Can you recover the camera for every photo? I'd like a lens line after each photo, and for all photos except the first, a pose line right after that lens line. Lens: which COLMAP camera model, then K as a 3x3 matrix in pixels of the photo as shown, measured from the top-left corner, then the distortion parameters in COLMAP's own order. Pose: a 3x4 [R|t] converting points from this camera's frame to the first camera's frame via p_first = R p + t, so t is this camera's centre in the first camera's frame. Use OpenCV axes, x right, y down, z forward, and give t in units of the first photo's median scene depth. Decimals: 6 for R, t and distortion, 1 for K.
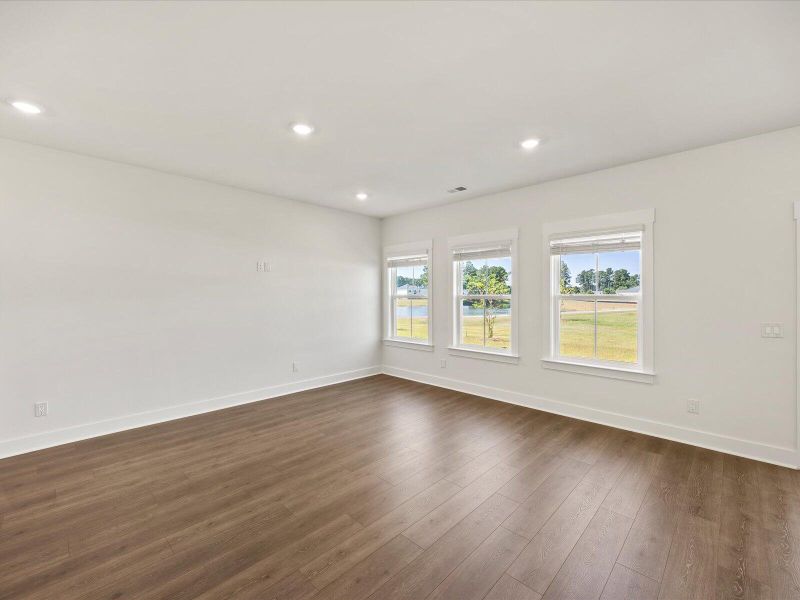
lens RADIAL K [[346.0, 0, 398.9], [0, 346.0, 298.2], [0, 0, 1]] dist [-0.000577, 0.000073]
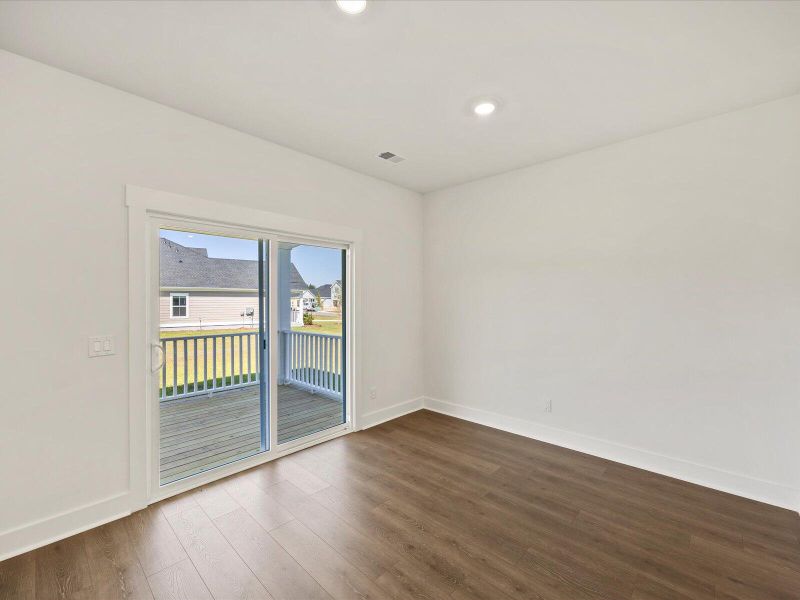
lens RADIAL K [[346.0, 0, 398.9], [0, 346.0, 301.2], [0, 0, 1]] dist [-0.000577, 0.000073]
pose [[-0.009332, 0.000807, 0.999956, 0.334442], [0.004319, 0.999990, -0.000767, -0.003610], [-0.999947, 0.004311, -0.009335, 0.376759]]
